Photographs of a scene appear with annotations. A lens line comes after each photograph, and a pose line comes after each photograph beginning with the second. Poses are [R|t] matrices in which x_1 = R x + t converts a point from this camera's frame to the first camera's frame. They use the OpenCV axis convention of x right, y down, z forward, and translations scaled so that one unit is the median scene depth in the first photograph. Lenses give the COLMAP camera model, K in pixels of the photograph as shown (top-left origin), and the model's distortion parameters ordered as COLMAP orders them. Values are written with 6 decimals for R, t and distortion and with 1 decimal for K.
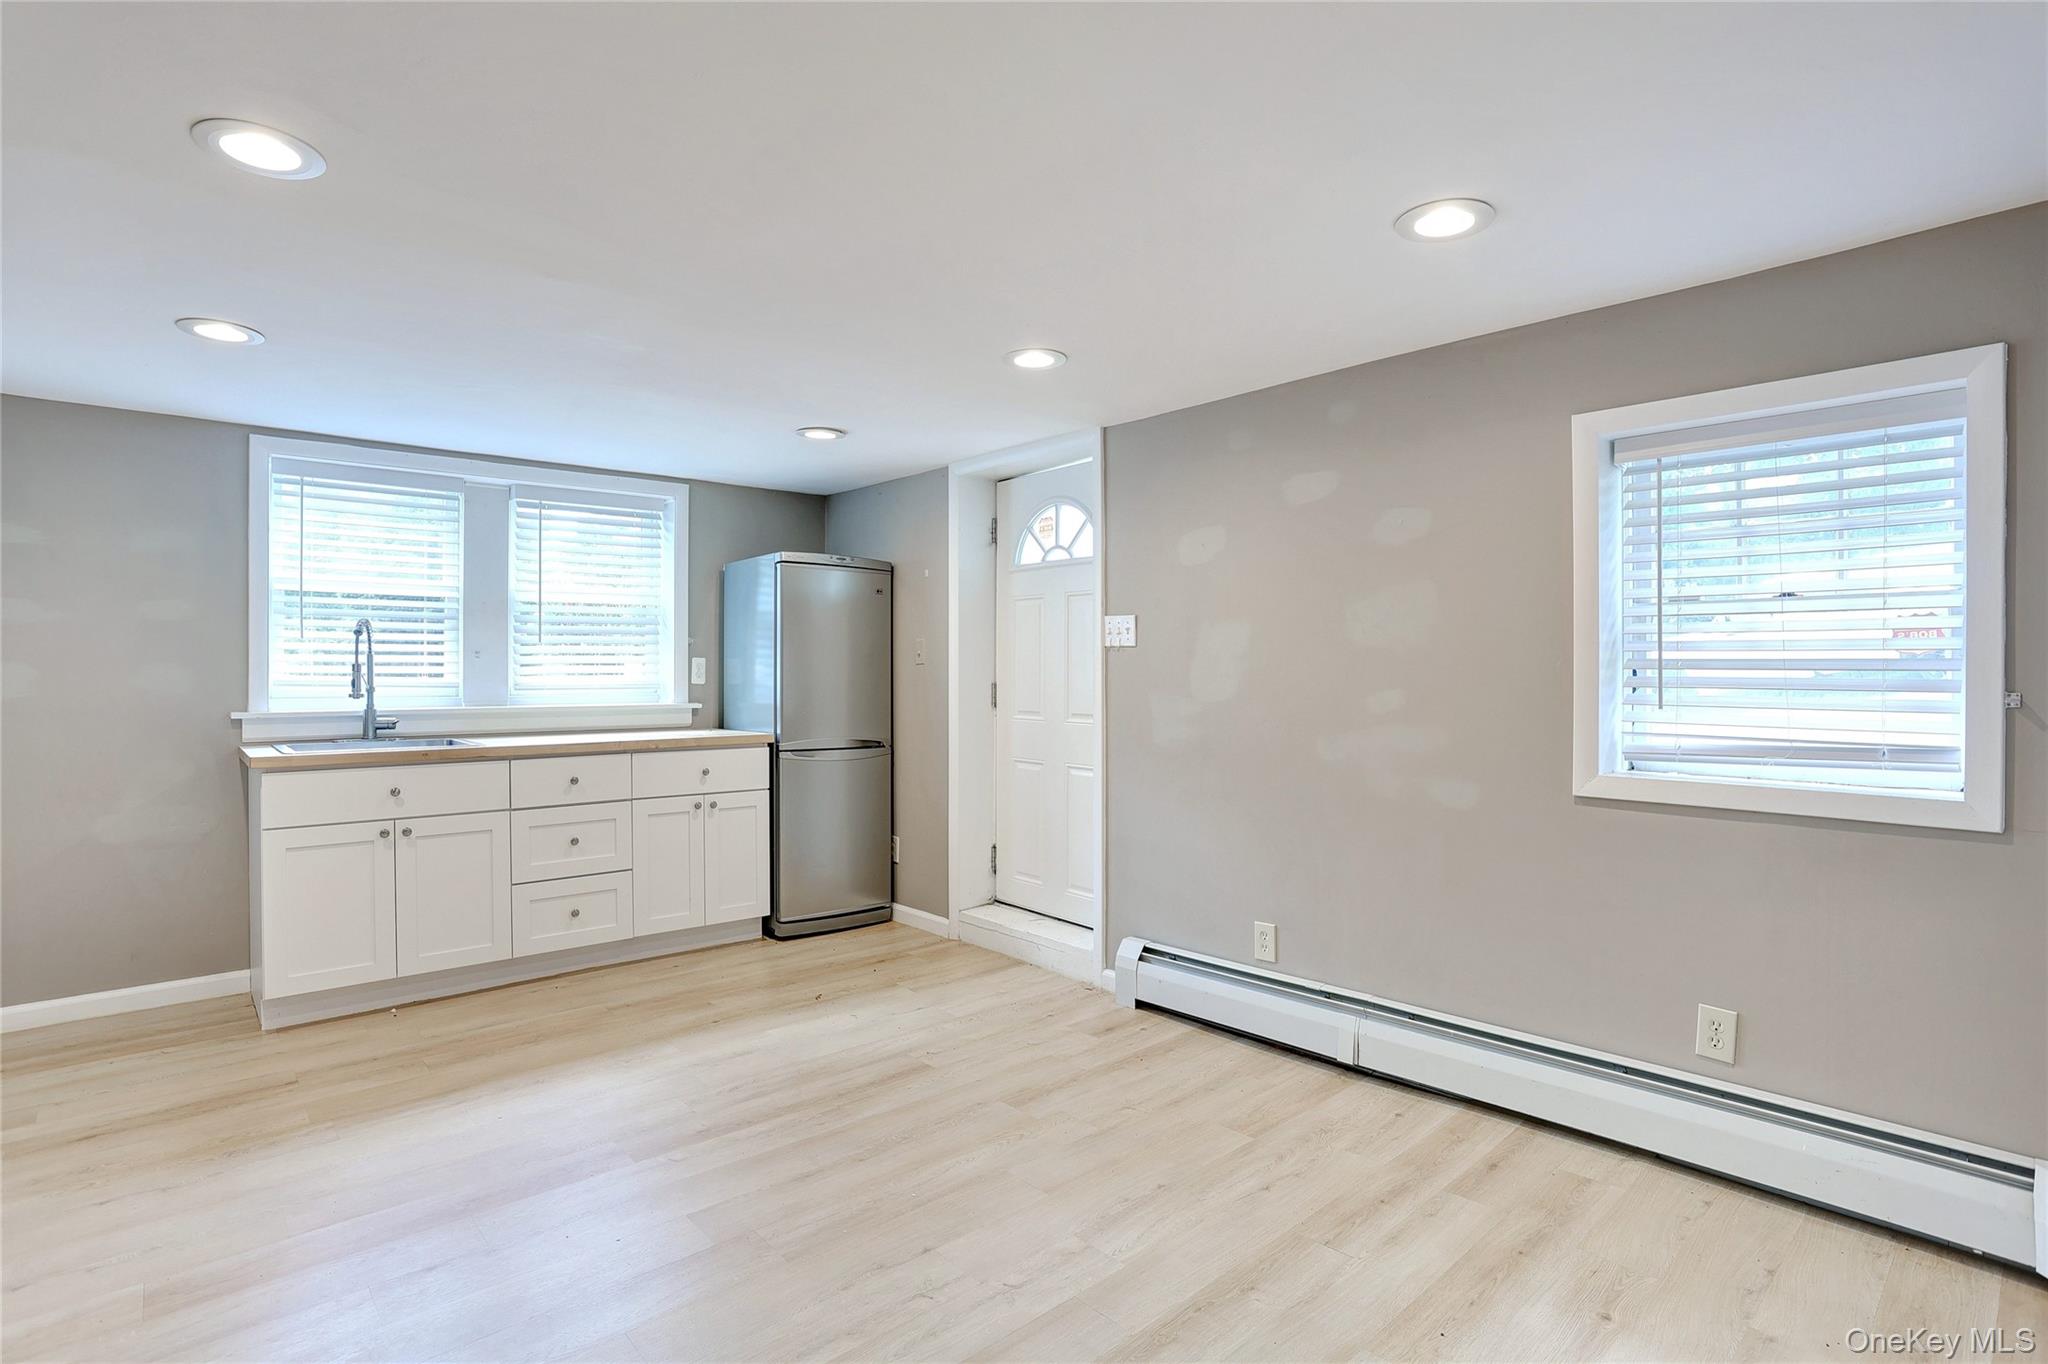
lens RADIAL K [[993.2, 0, 1023.7], [0, 993.2, 675.2], [0, 0, 1]] dist [-0.076362, 0.032234]
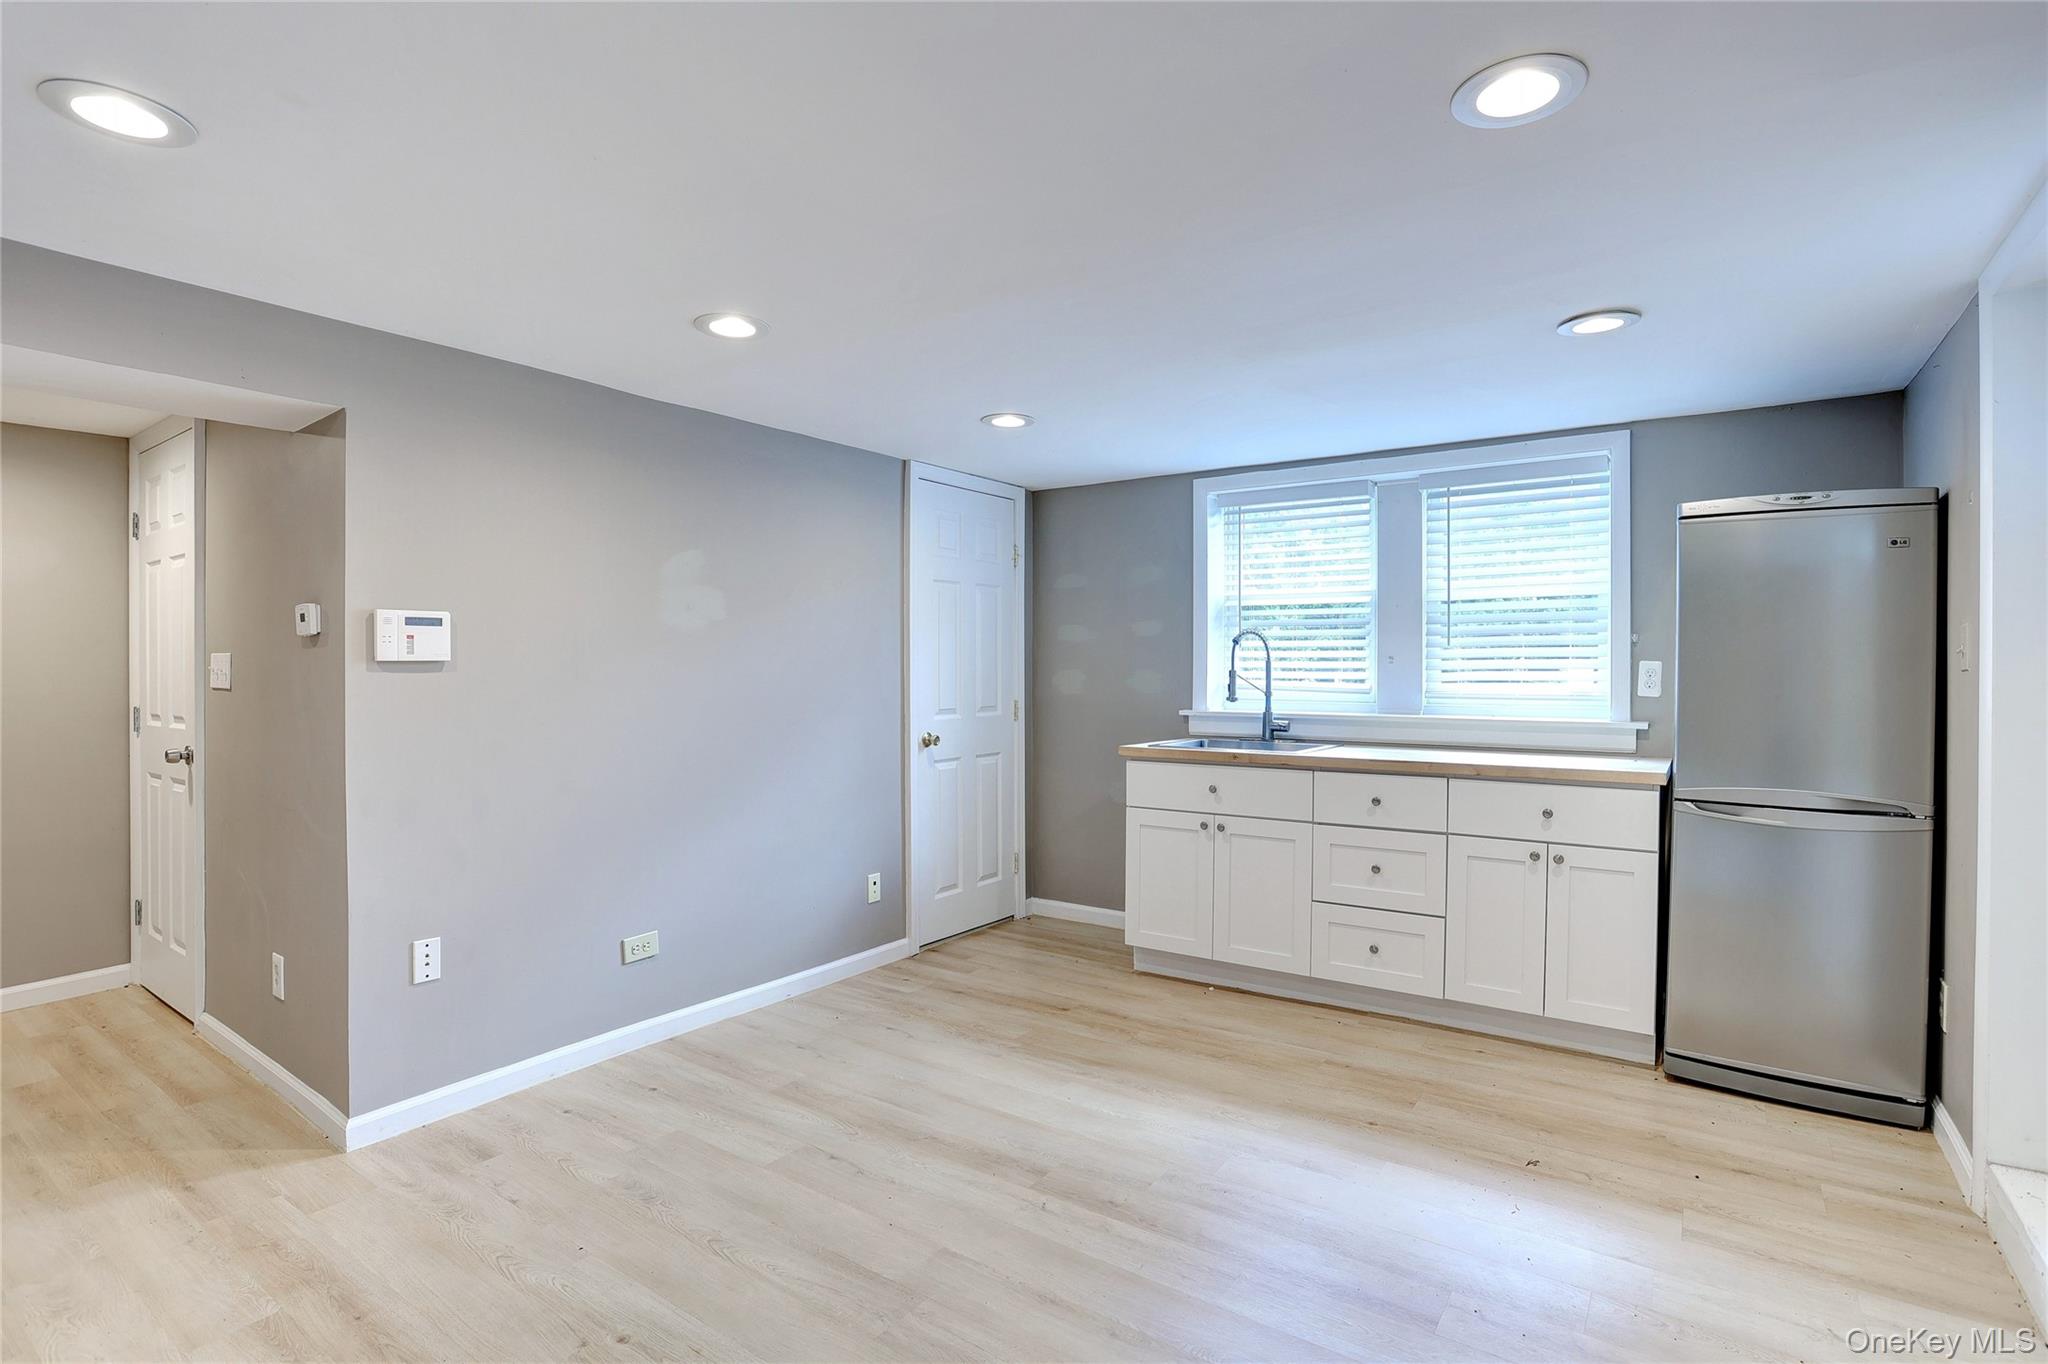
lens RADIAL K [[993.2, 0, 1023.7], [0, 993.2, 675.2], [0, 0, 1]] dist [-0.076362, 0.032234]
pose [[0.223303, 0.005396, -0.974734, 0.335111], [-0.007080, 0.999967, 0.003914, -0.008161], [0.974723, 0.006027, 0.223334, 0.476514]]
